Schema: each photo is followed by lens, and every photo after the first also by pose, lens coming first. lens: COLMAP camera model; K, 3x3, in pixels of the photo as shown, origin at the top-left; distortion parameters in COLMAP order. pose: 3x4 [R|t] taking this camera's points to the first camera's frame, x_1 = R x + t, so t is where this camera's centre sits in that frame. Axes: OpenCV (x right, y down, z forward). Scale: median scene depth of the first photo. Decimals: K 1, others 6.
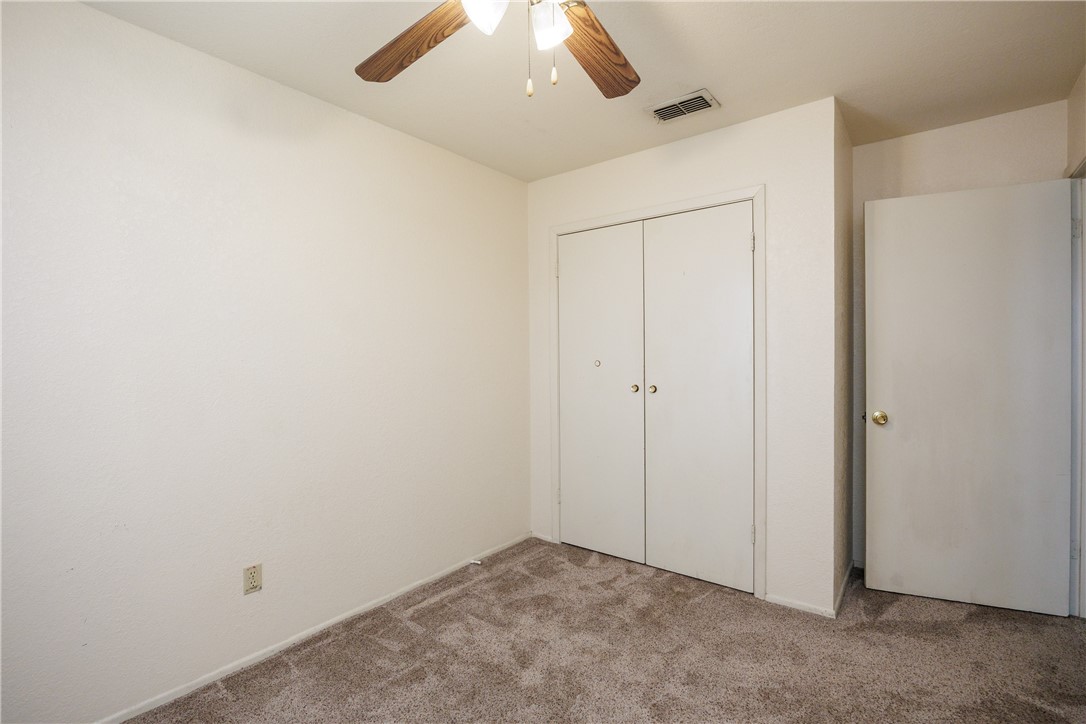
lens RADIAL K [[495.0, 0, 542.4], [0, 495.0, 362.1], [0, 0, 1]] dist [-0.022416, 0.002003]
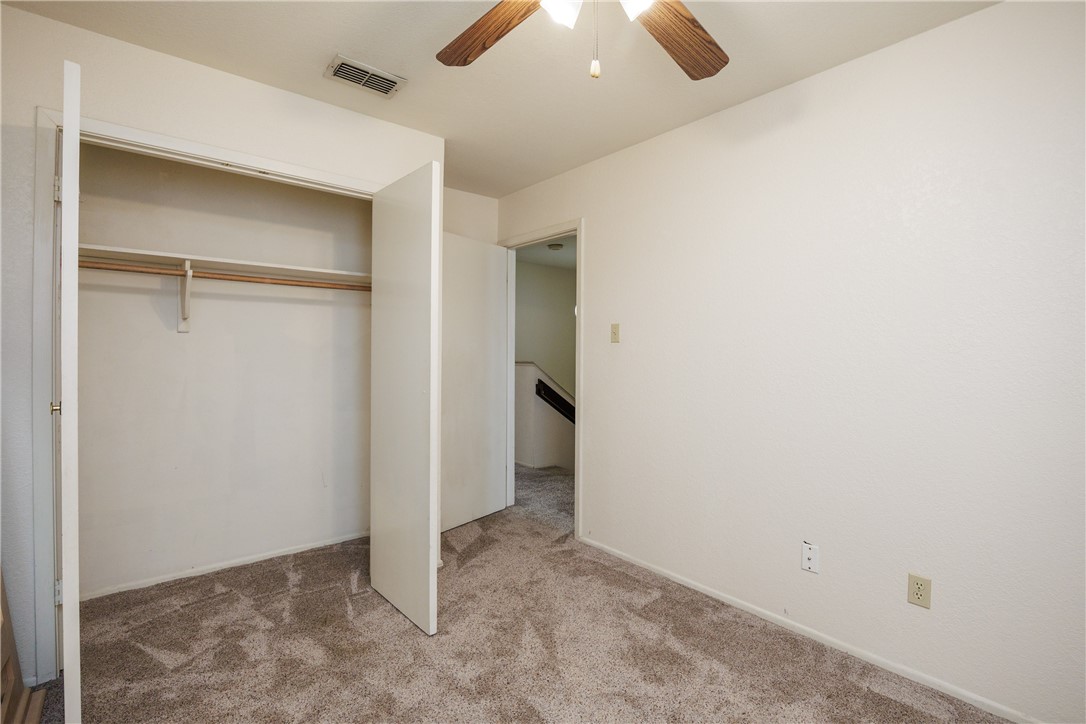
lens RADIAL K [[495.0, 0, 542.9], [0, 495.0, 360.4], [0, 0, 1]] dist [-0.022416, 0.002003]
pose [[0.208677, -0.002781, 0.977981, -0.570550], [-0.002948, 0.999990, 0.003473, 0.004844], [-0.977980, -0.003608, 0.208667, 0.510670]]
